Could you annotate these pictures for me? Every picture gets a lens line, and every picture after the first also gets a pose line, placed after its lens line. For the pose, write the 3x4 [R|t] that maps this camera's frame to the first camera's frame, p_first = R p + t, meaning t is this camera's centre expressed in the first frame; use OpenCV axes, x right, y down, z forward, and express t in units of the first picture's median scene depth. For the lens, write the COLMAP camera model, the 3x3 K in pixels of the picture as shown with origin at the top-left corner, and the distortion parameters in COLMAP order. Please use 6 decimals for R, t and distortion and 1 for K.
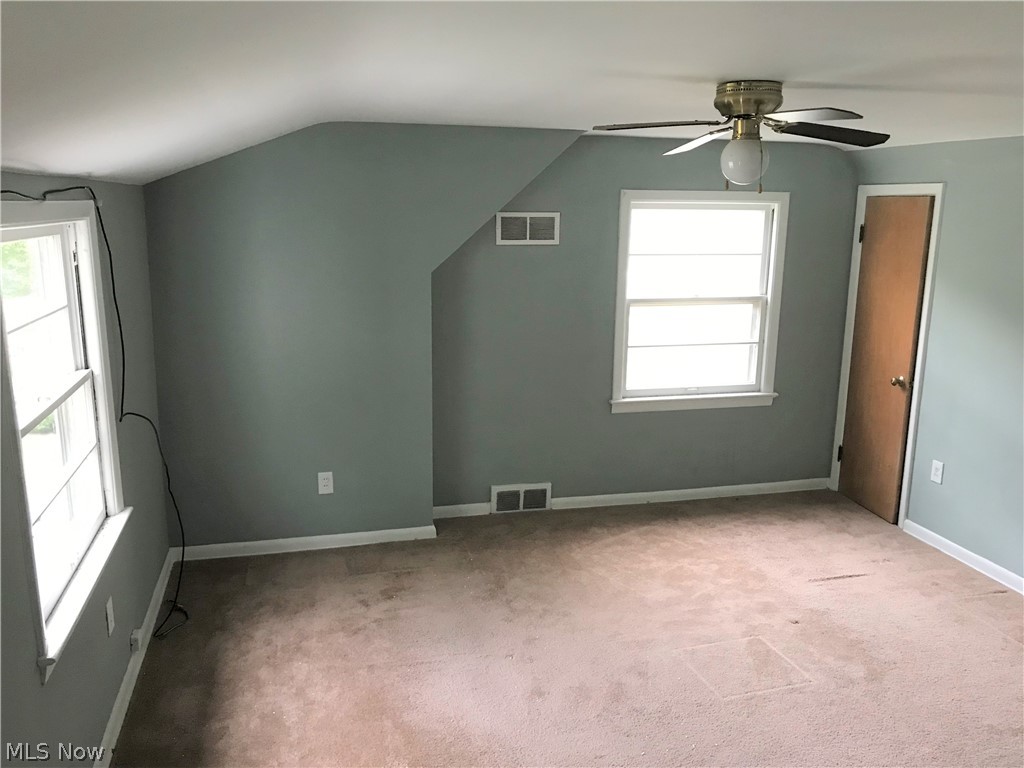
lens RADIAL K [[843.1, 0, 512.2], [0, 843.1, 383.0], [0, 0, 1]] dist [0.029463, -0.012481]
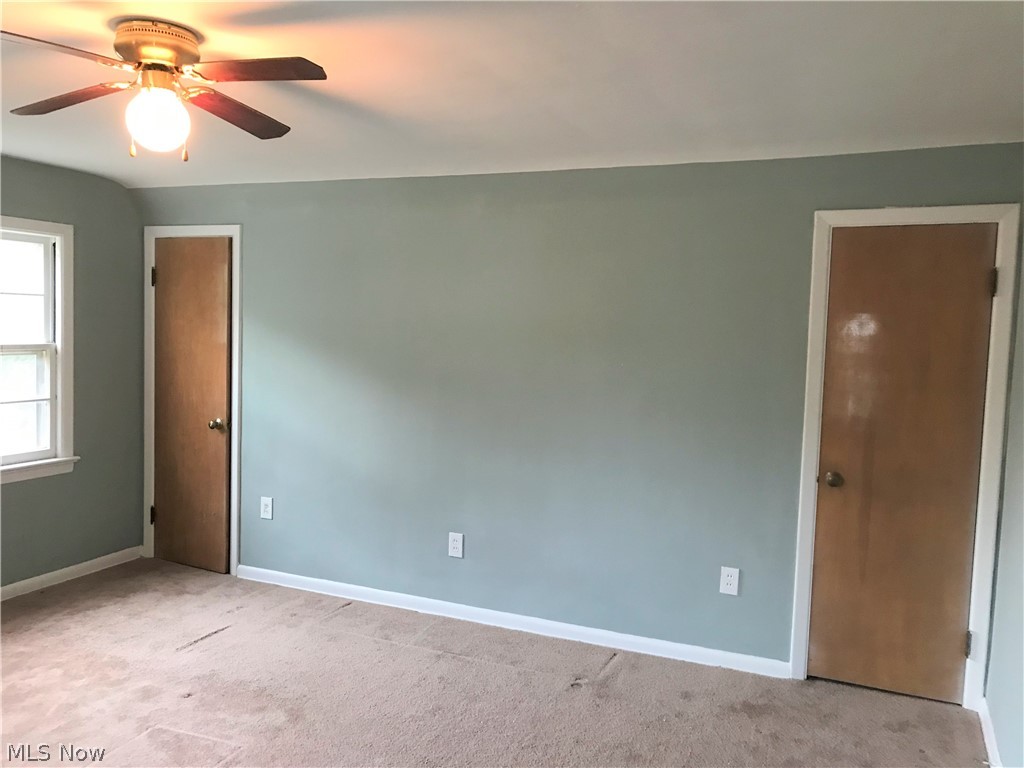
lens RADIAL K [[843.1, 0, 508.2], [0, 843.1, 377.6], [0, 0, 1]] dist [0.029463, -0.012481]
pose [[0.623874, -0.048766, 0.780002, -0.092587], [0.137910, 0.989259, -0.048457, 0.039413], [-0.769261, 0.137802, 0.623898, 0.133161]]
